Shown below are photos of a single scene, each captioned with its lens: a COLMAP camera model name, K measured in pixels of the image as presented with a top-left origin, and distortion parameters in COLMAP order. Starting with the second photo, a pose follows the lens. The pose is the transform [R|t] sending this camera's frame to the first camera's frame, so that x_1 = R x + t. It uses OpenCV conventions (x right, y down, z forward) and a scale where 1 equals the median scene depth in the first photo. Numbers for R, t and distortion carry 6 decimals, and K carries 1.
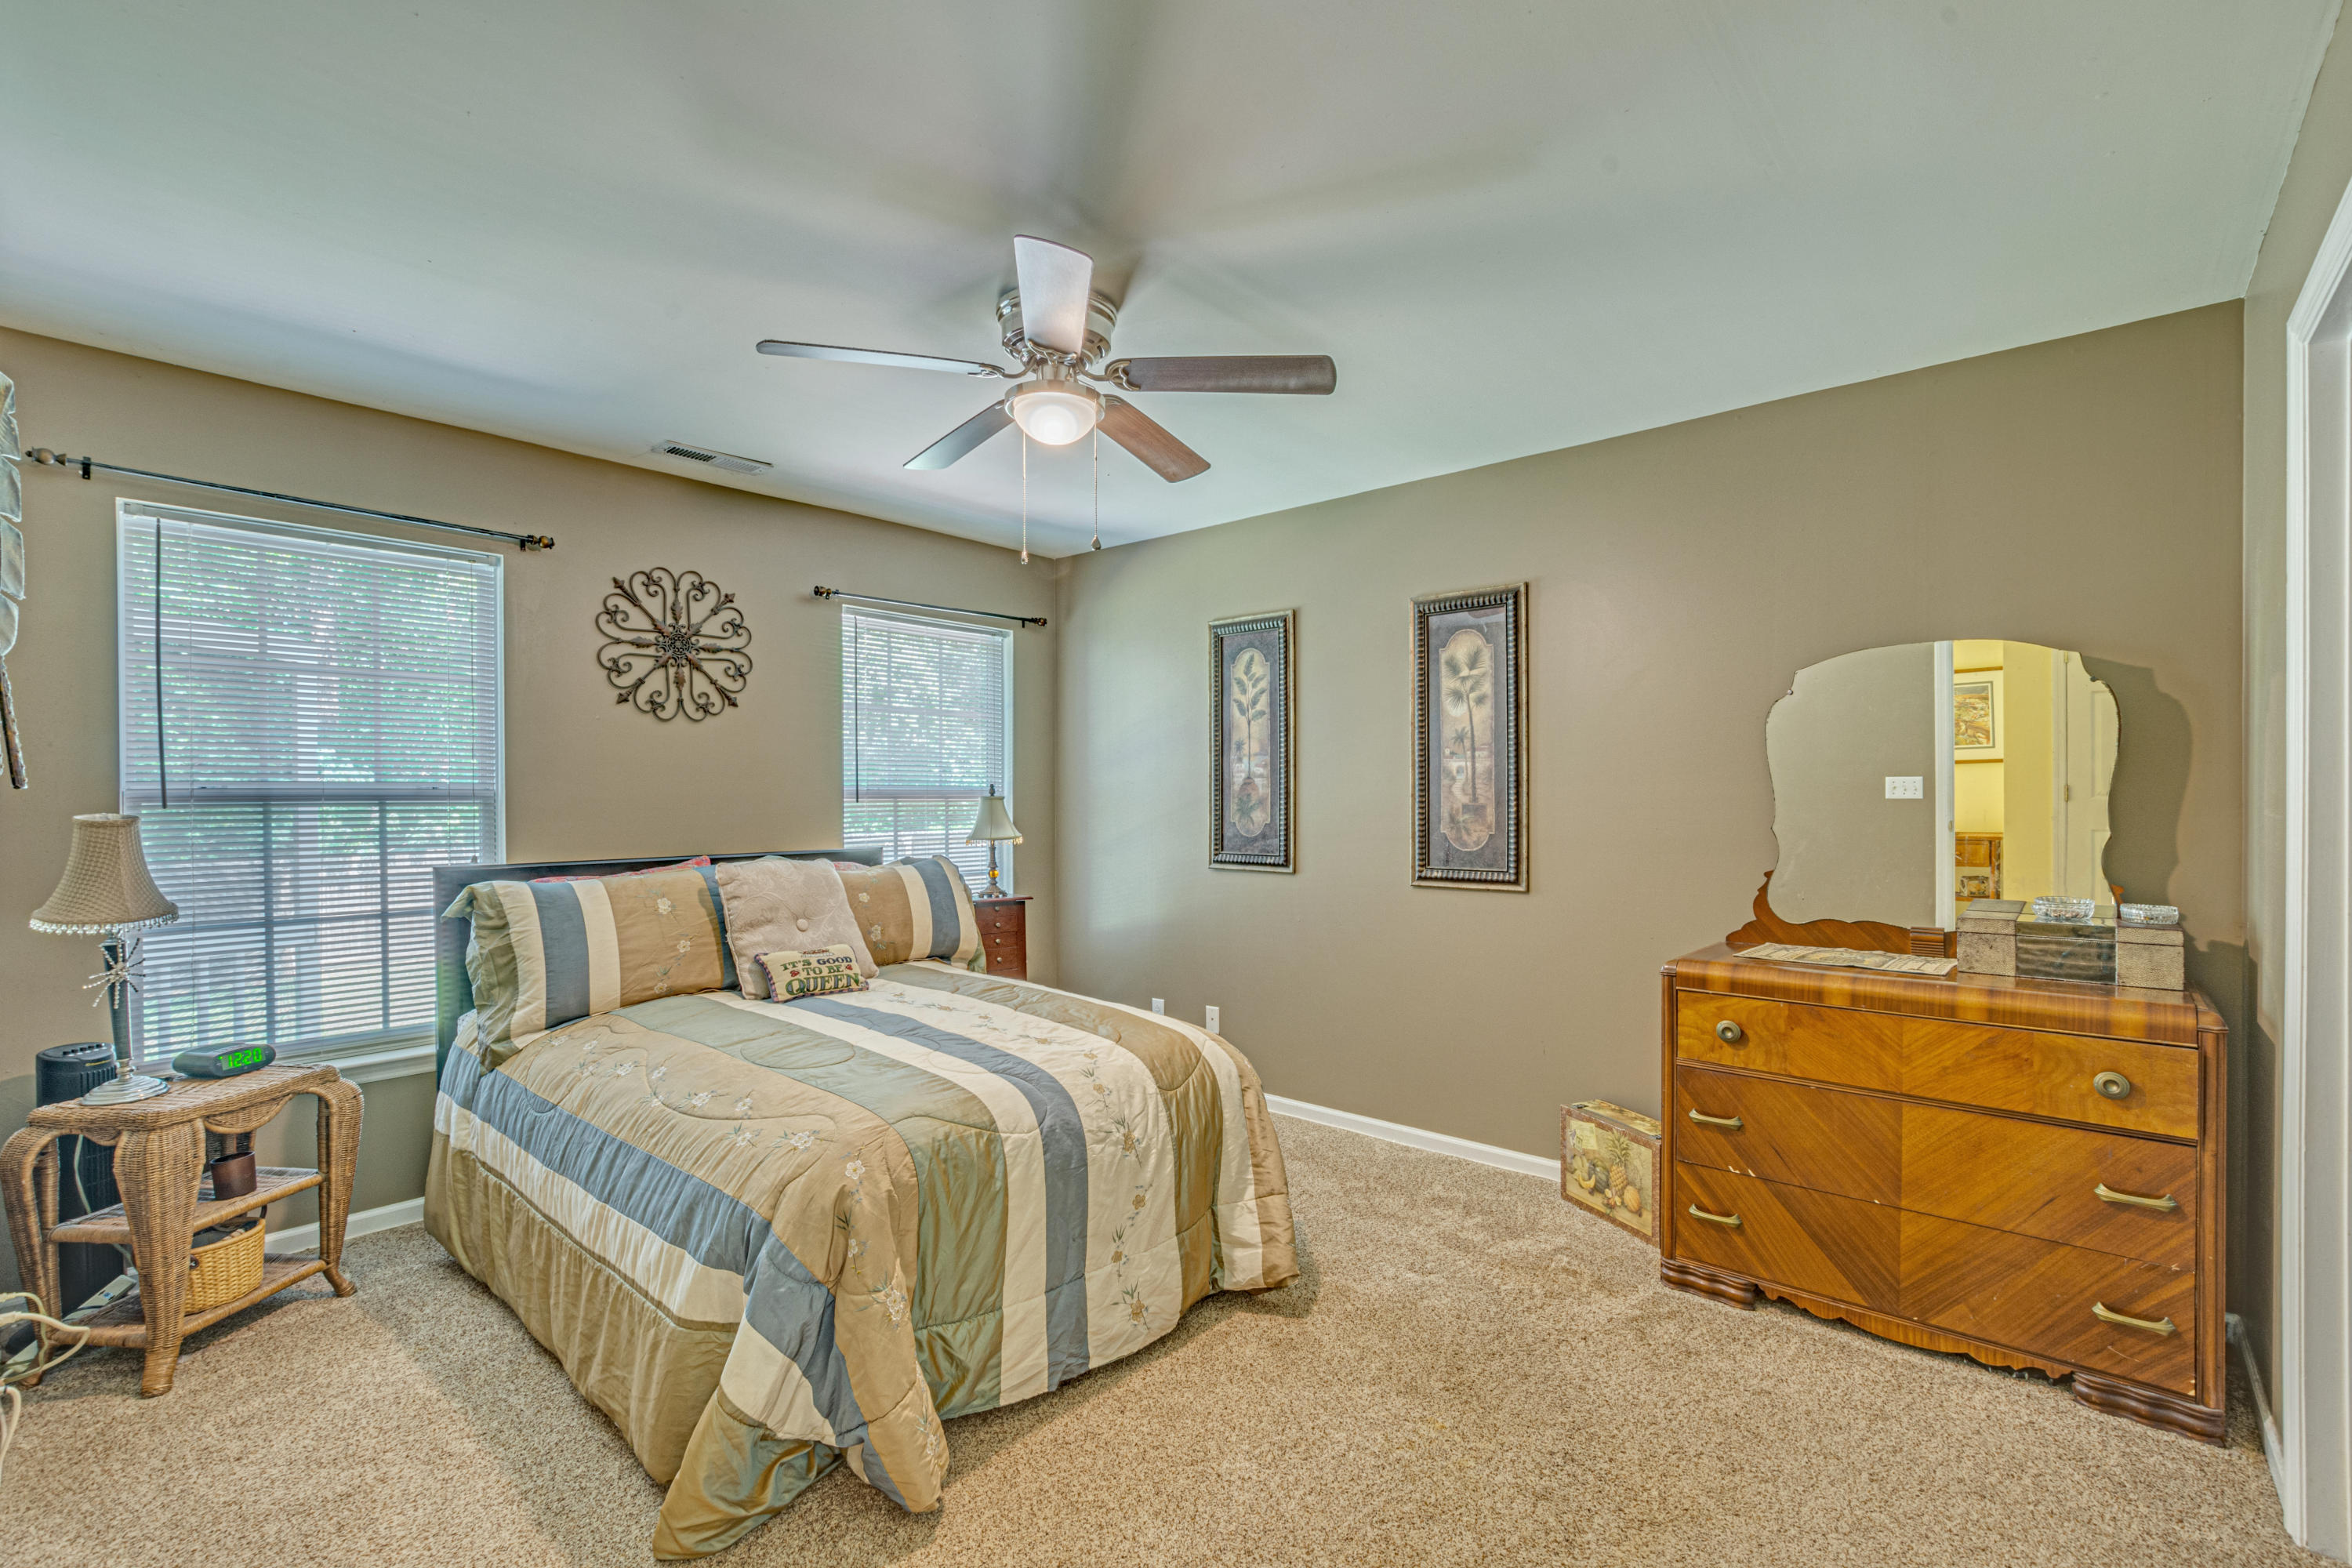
lens RADIAL K [[1037.9, 0, 1190.9], [0, 1037.9, 801.3], [0, 0, 1]] dist [-0.030441, 0.002861]
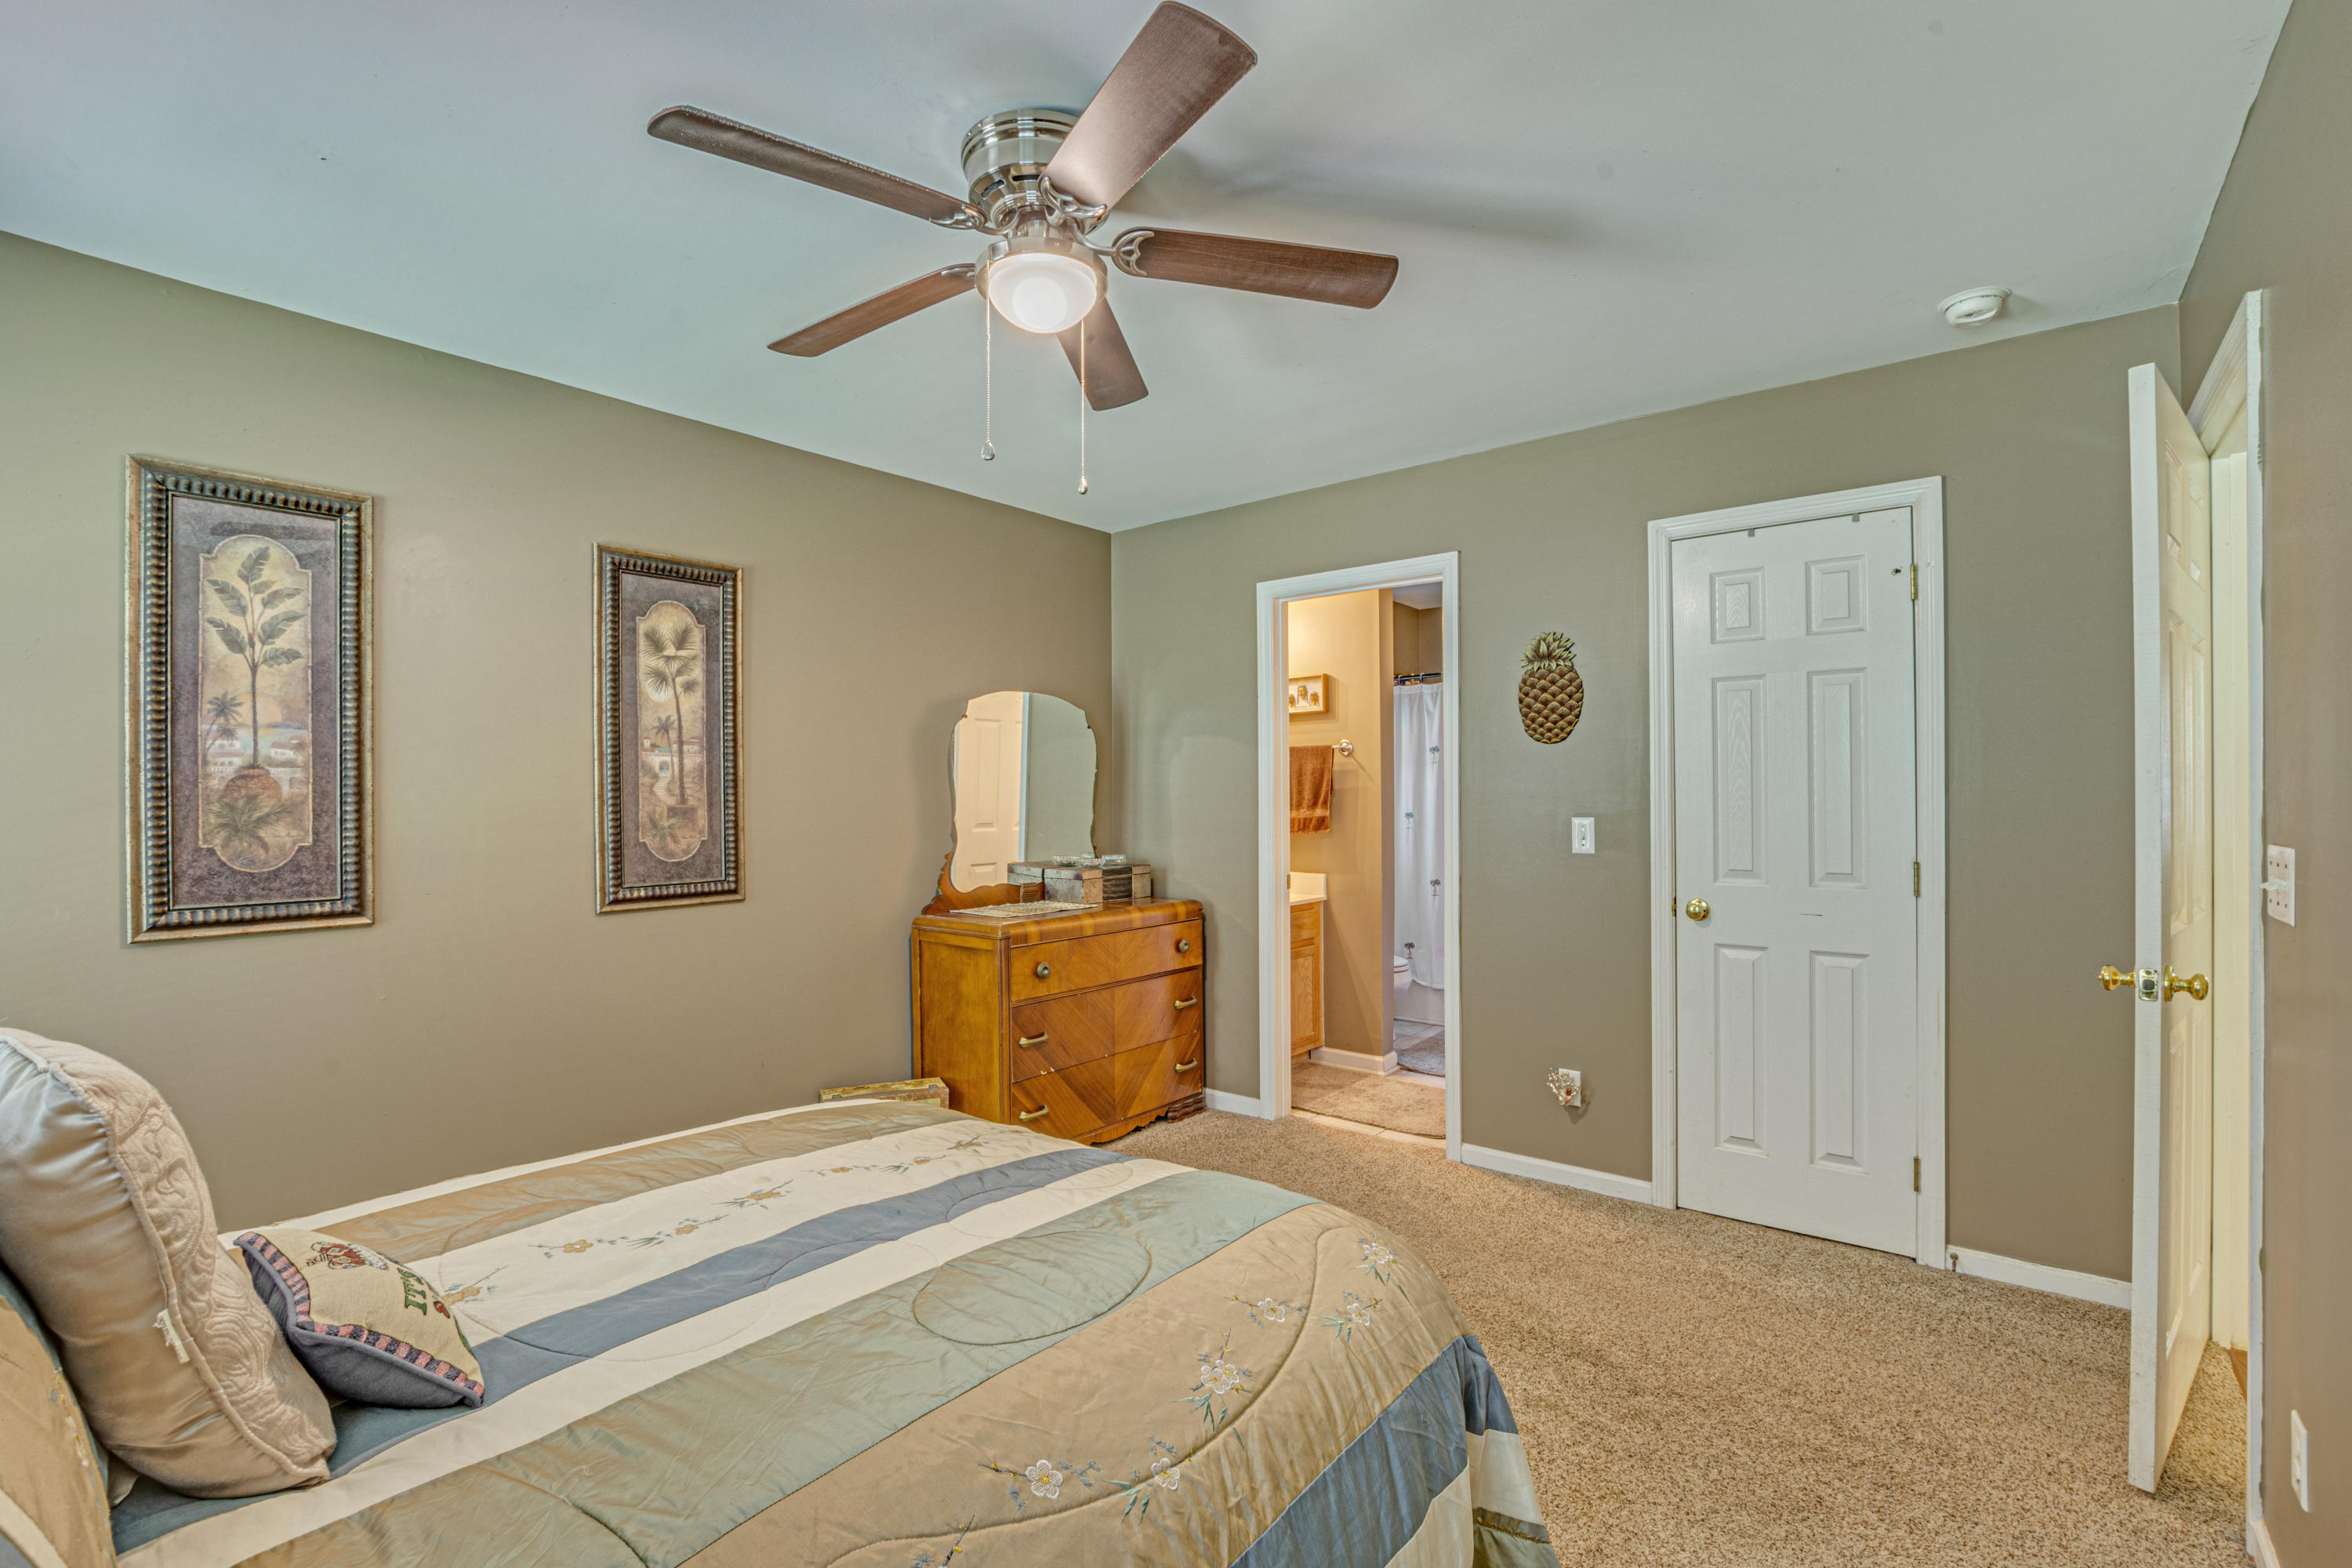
lens RADIAL K [[1037.9, 0, 1187.6], [0, 1037.9, 785.7], [0, 0, 1]] dist [-0.030441, 0.002861]
pose [[-0.047050, 0.004438, 0.998883, -0.592574], [0.006520, 0.999970, -0.004135, -0.008081], [-0.998871, 0.006318, -0.047078, 0.612982]]
